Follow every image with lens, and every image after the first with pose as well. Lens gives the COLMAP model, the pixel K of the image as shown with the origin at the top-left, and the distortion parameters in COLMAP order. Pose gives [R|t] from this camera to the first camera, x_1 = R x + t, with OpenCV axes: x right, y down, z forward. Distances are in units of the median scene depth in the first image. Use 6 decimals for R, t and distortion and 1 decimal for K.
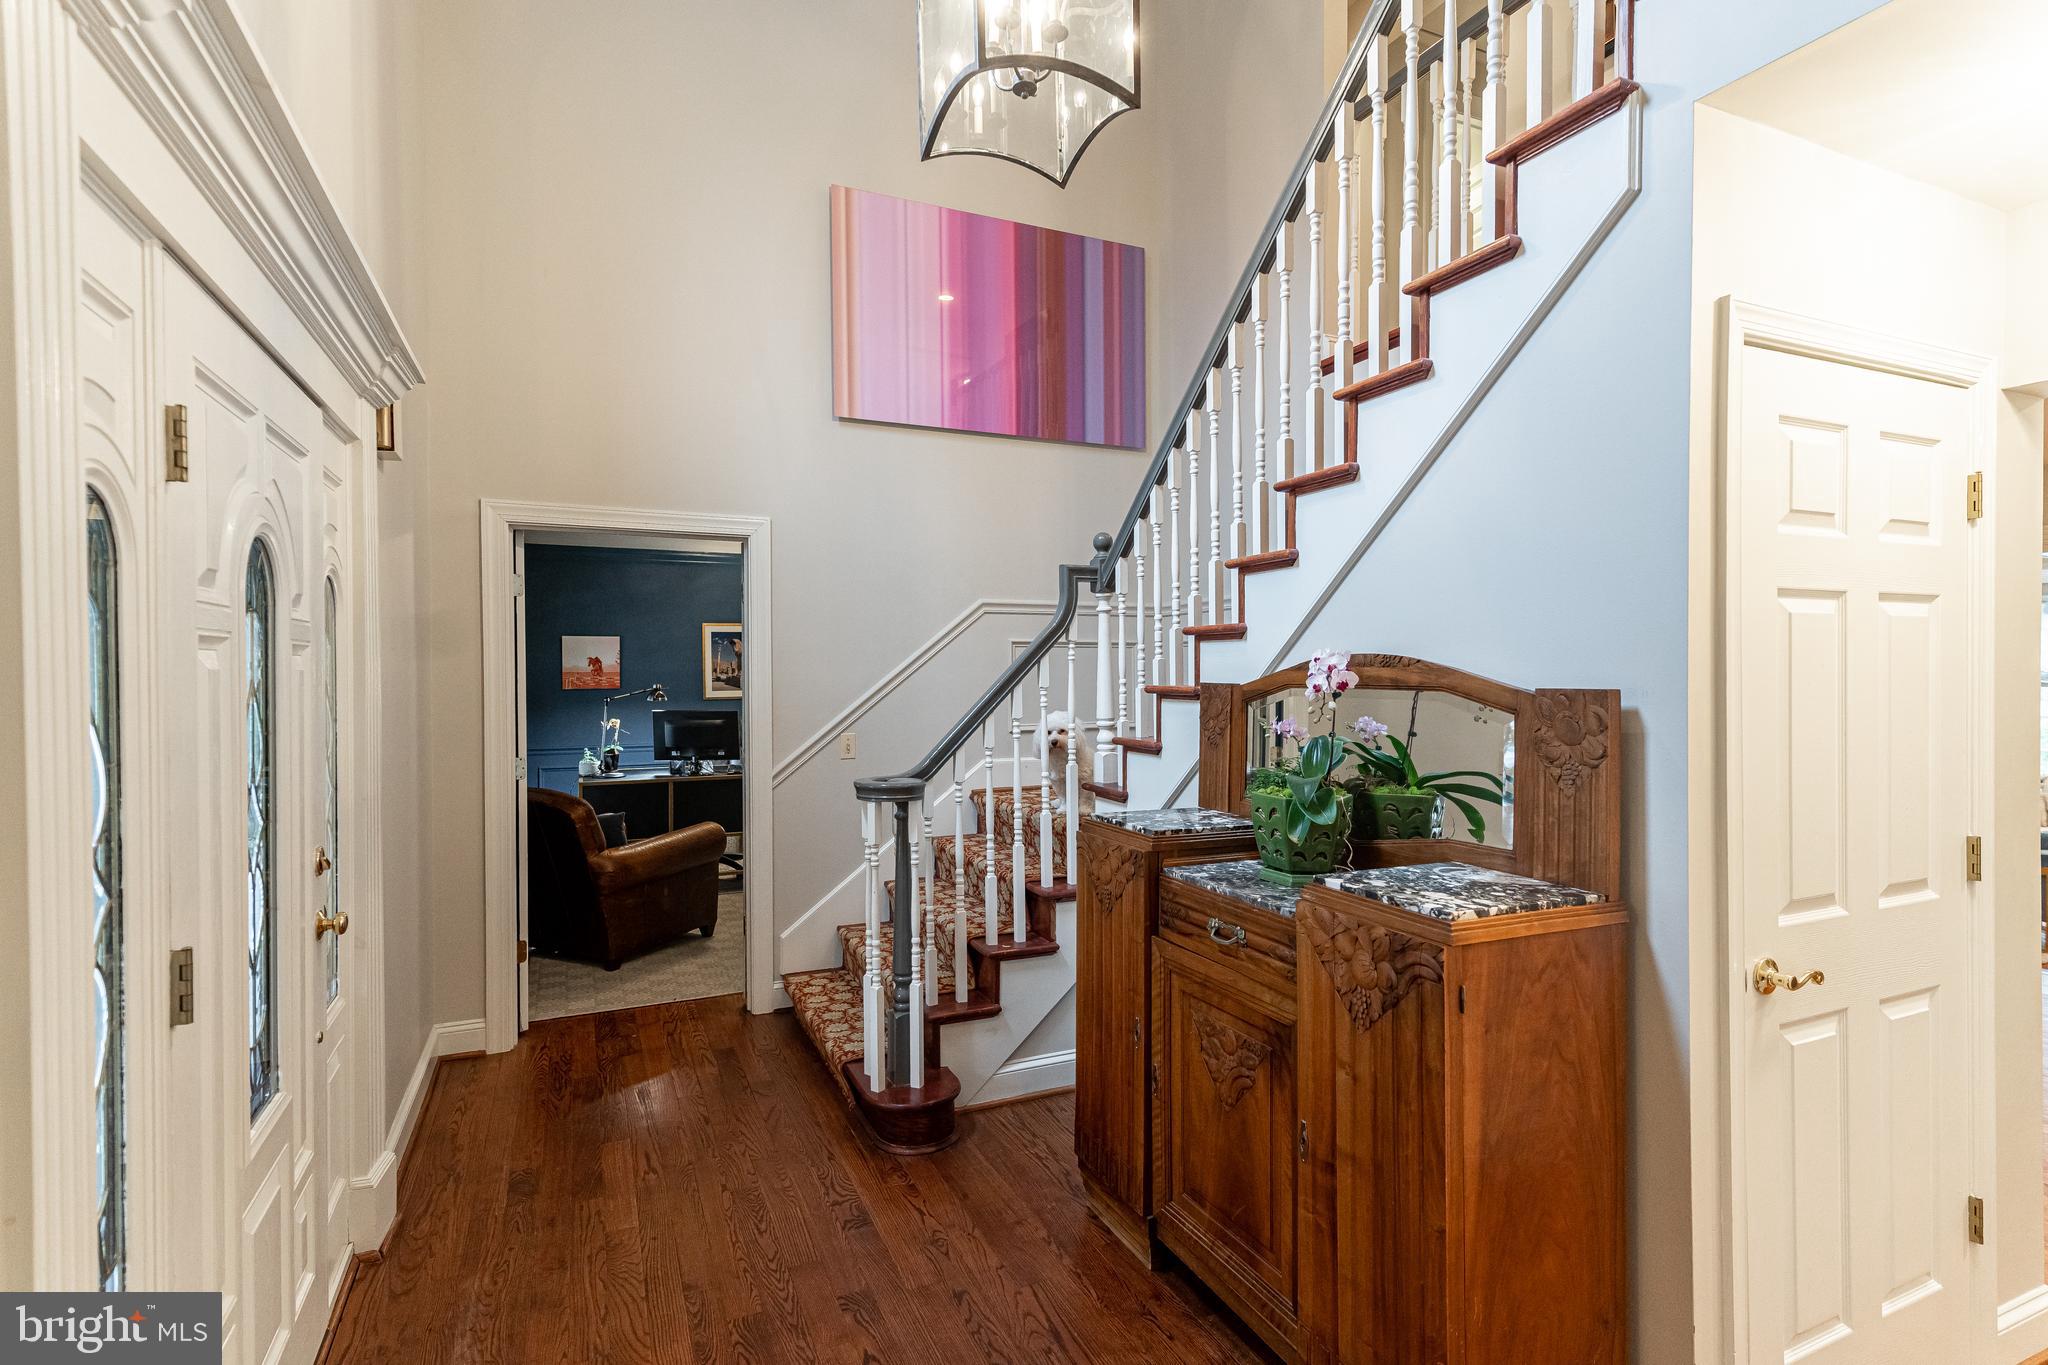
lens RADIAL K [[988.6, 0, 1022.0], [0, 988.6, 680.3], [0, 0, 1]] dist [0.012152, -0.000895]
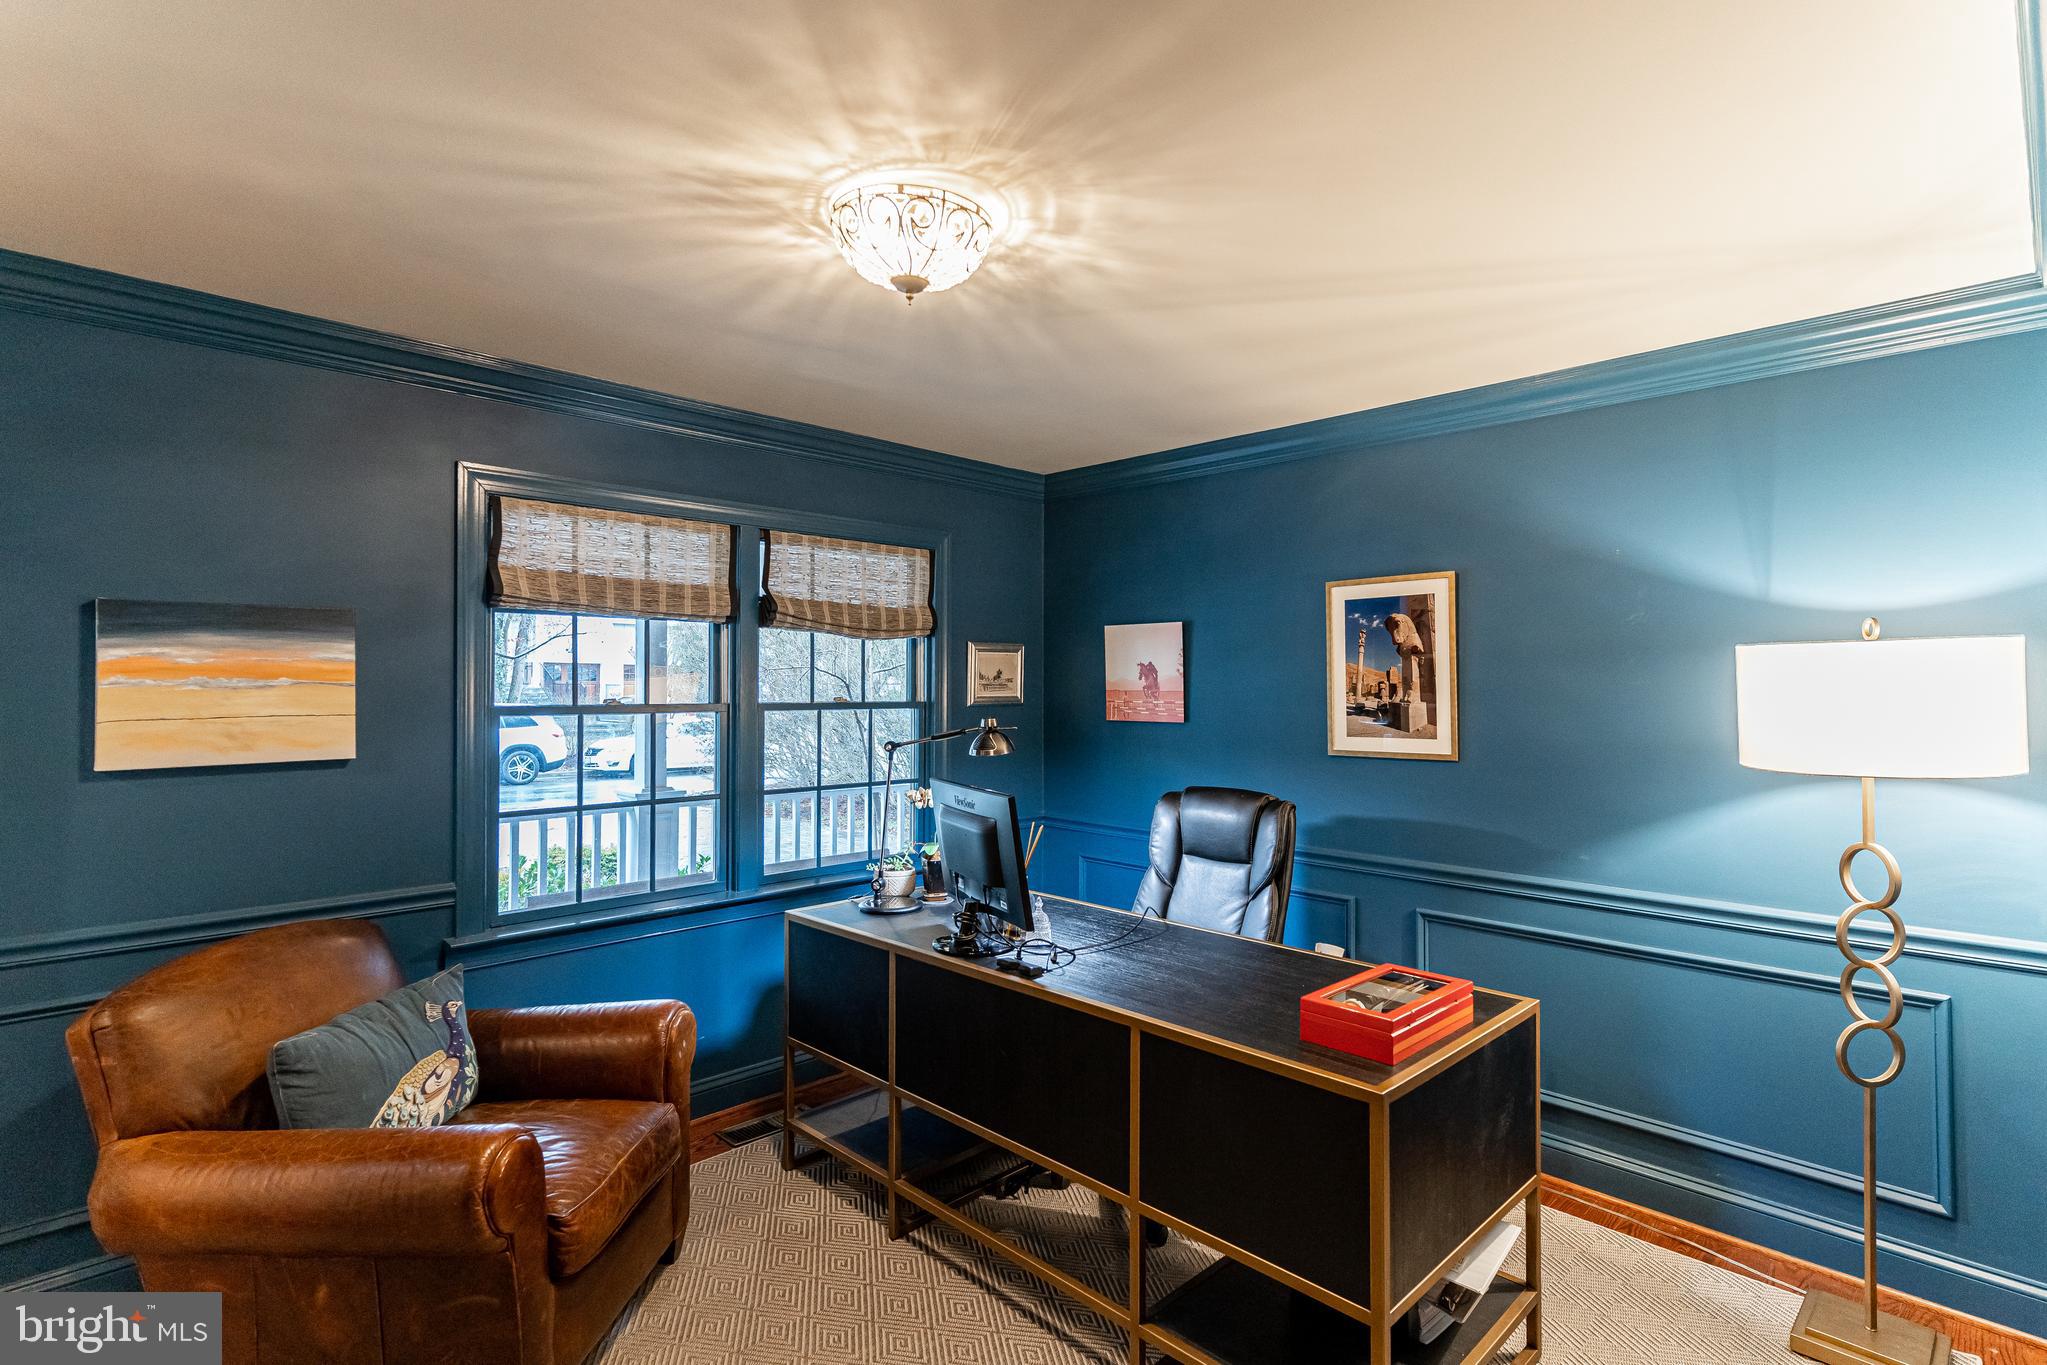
lens RADIAL K [[988.1, 0, 1023.0], [0, 988.1, 680.1], [0, 0, 1]] dist [0.012152, -0.000895]
pose [[0.335116, -0.002881, -0.942172, 0.049271], [-0.011002, 0.999915, -0.006971, -0.009193], [0.942113, 0.012702, 0.335056, 0.721468]]
